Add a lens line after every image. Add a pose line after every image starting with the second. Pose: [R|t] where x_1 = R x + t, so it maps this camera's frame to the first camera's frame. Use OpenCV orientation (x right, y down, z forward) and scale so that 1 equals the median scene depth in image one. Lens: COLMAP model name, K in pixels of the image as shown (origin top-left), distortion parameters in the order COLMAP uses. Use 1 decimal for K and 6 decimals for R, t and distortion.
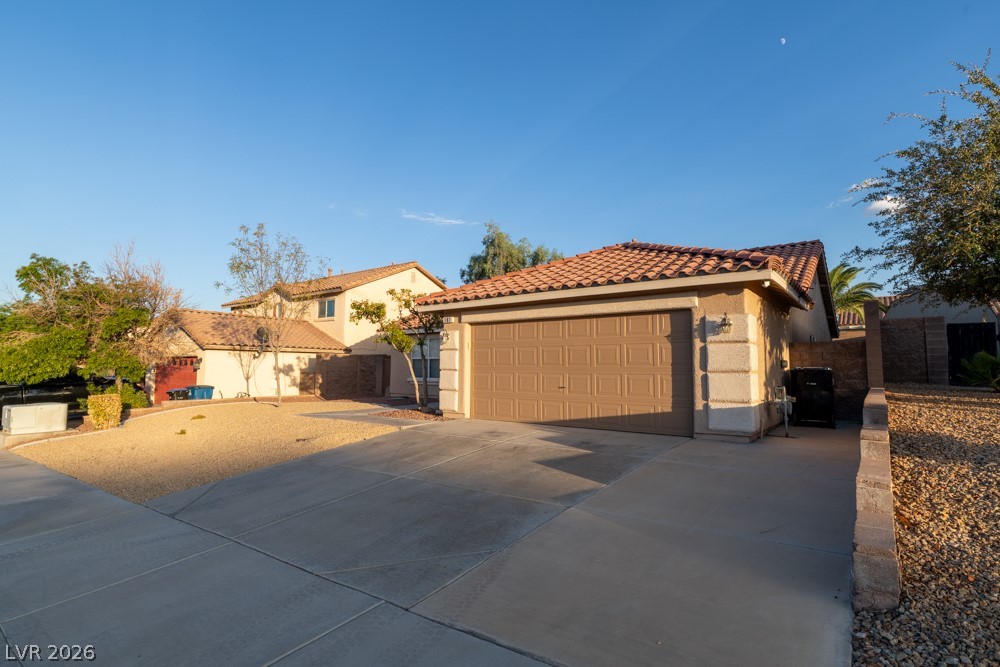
lens RADIAL K [[509.0, 0, 498.7], [0, 509.0, 335.1], [0, 0, 1]] dist [-0.003449, 0.000661]
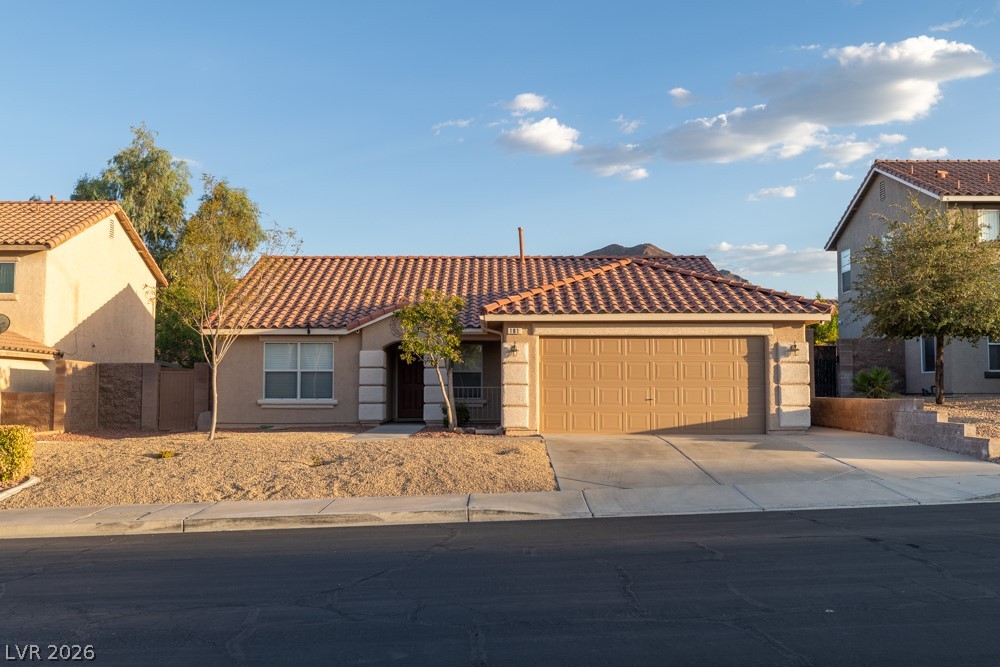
lens RADIAL K [[1013.0, 0, 505.1], [0, 1013.0, 330.7], [0, 0, 1]] dist [0.003958, 0.000000]
pose [[0.782821, 0.031989, 0.621424, -1.329421], [-0.036051, 0.999332, -0.006028, -0.019675], [-0.621202, -0.017684, 0.783451, -0.467000]]
